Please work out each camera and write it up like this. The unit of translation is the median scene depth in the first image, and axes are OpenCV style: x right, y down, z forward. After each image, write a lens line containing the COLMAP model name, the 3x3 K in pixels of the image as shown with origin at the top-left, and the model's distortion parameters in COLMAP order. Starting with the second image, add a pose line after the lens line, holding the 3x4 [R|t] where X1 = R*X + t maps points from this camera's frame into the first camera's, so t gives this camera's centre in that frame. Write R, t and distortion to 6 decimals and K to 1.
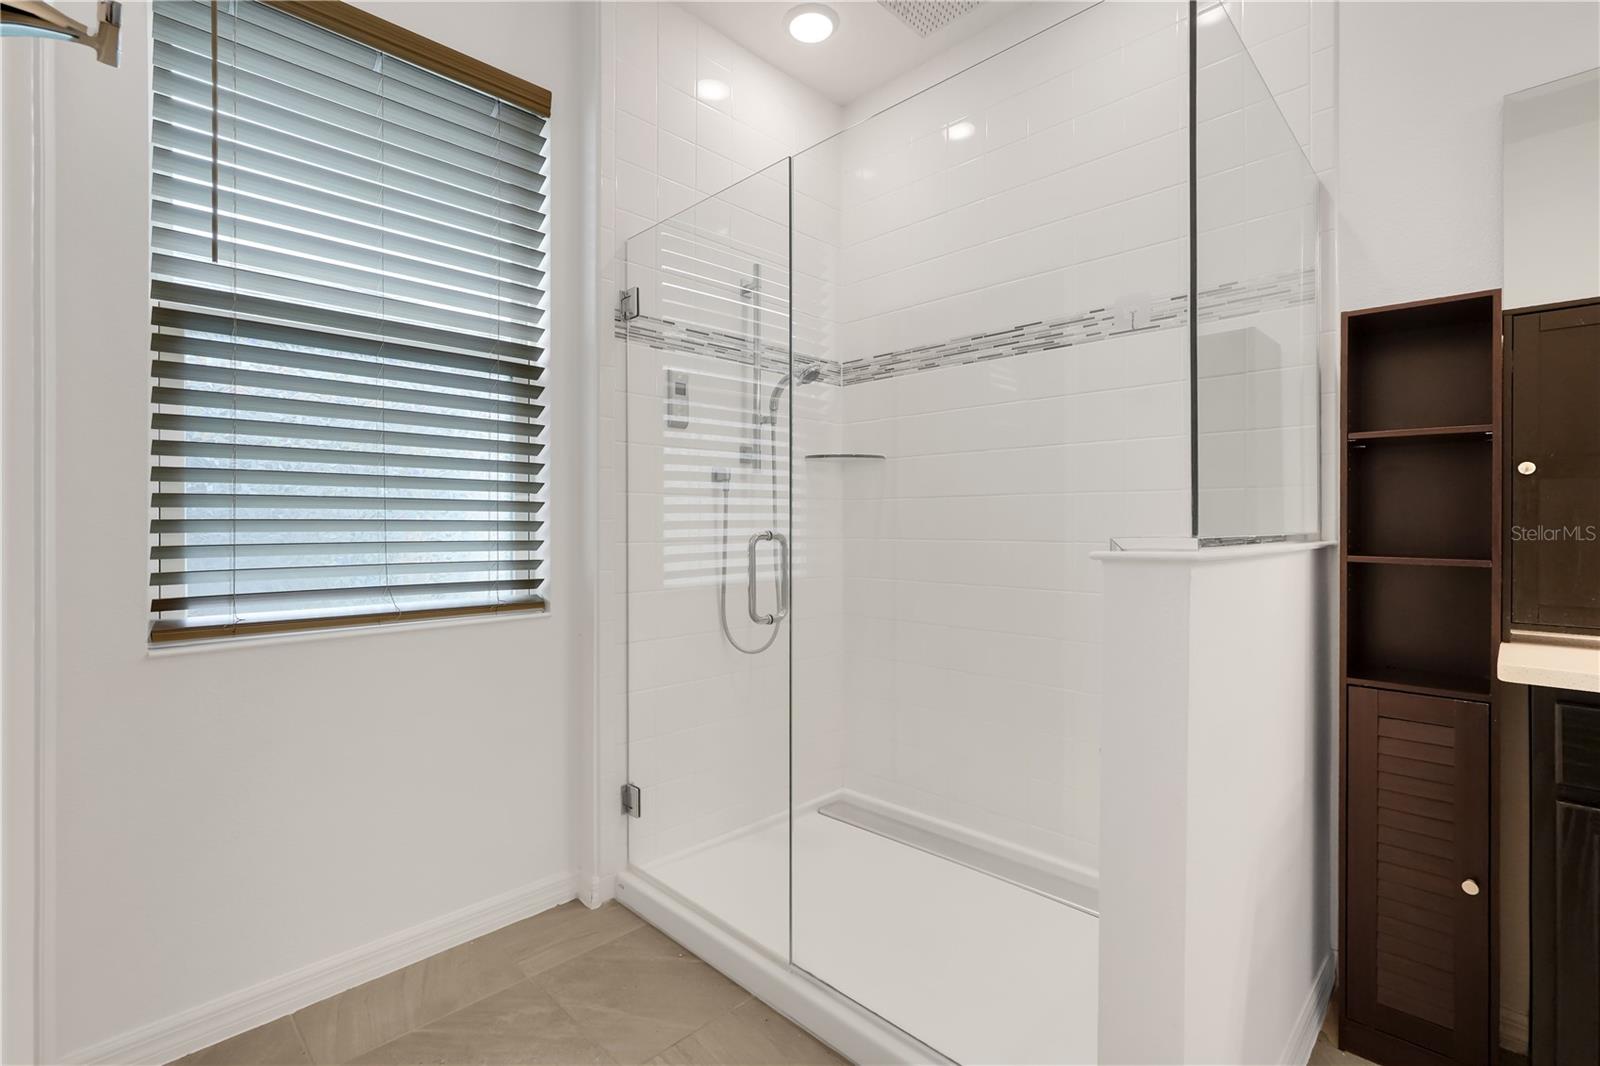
lens RADIAL K [[744.3, 0, 803.1], [0, 744.3, 521.1], [0, 0, 1]] dist [-0.003499, -0.000736]
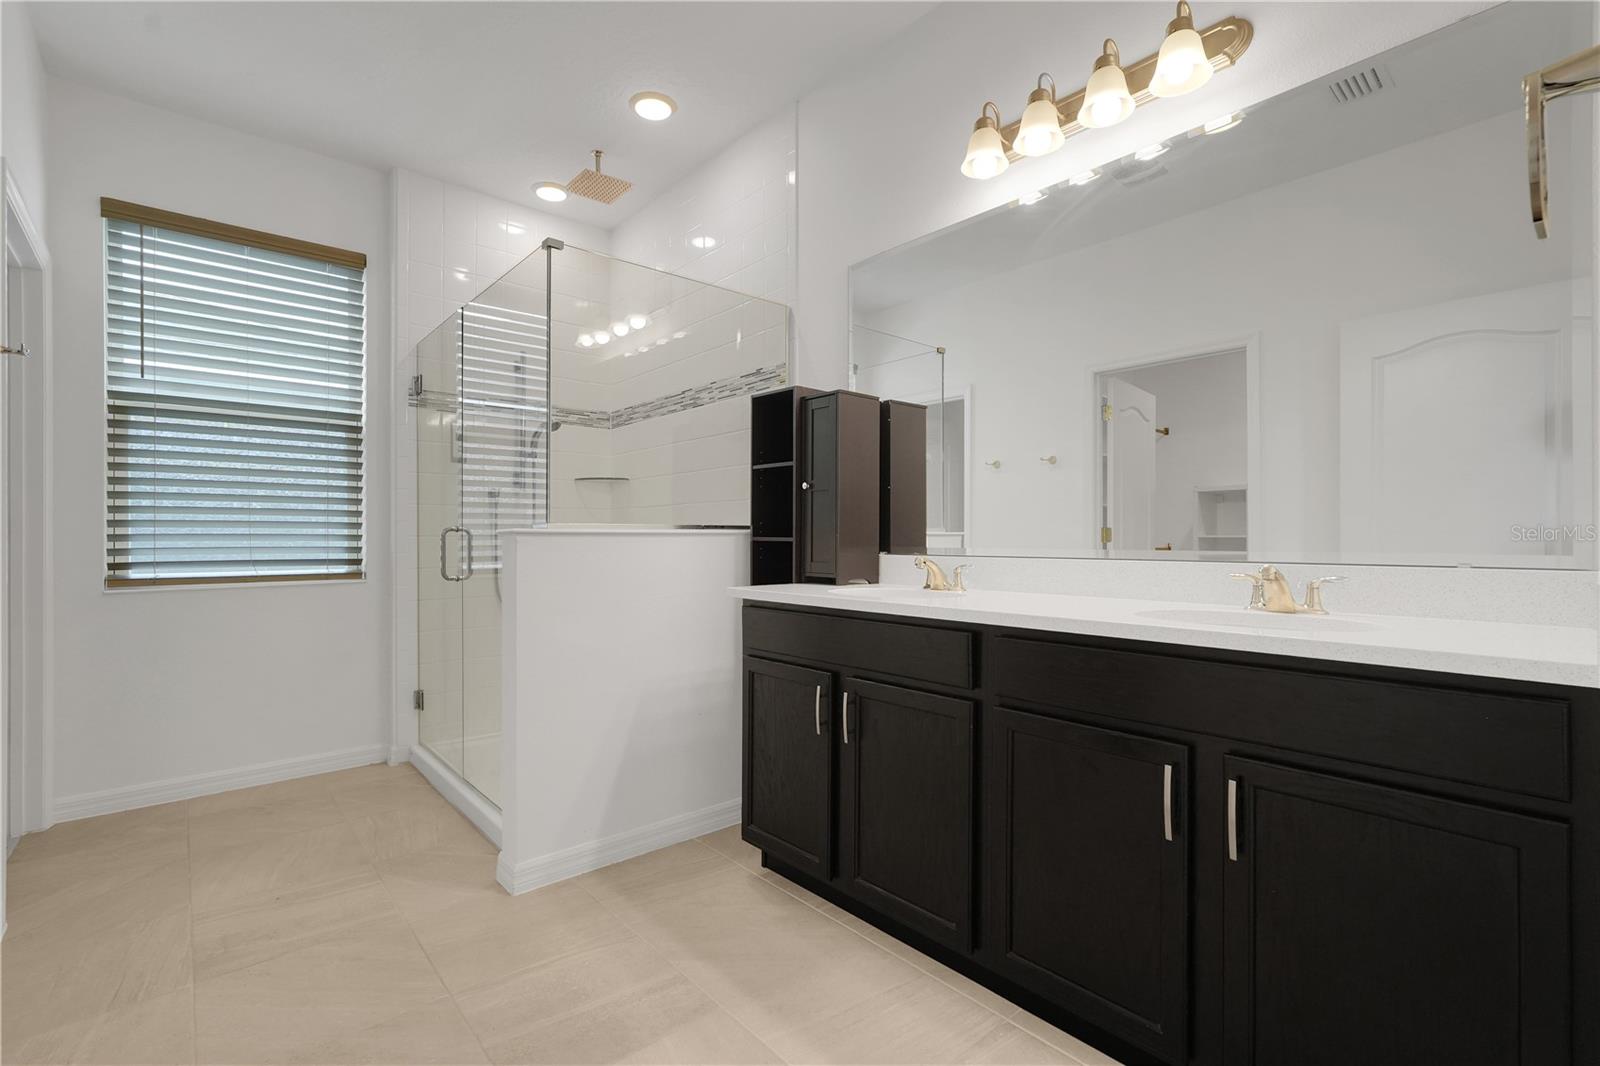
lens RADIAL K [[731.0, 0, 792.8], [0, 731.0, 535.5], [0, 0, 1]] dist [-0.012367, 0.011079]
pose [[0.997157, -0.003468, -0.075273, 0.688082], [0.003370, 0.999993, -0.001428, 0.032524], [0.075277, 0.001171, 0.997162, -0.489600]]
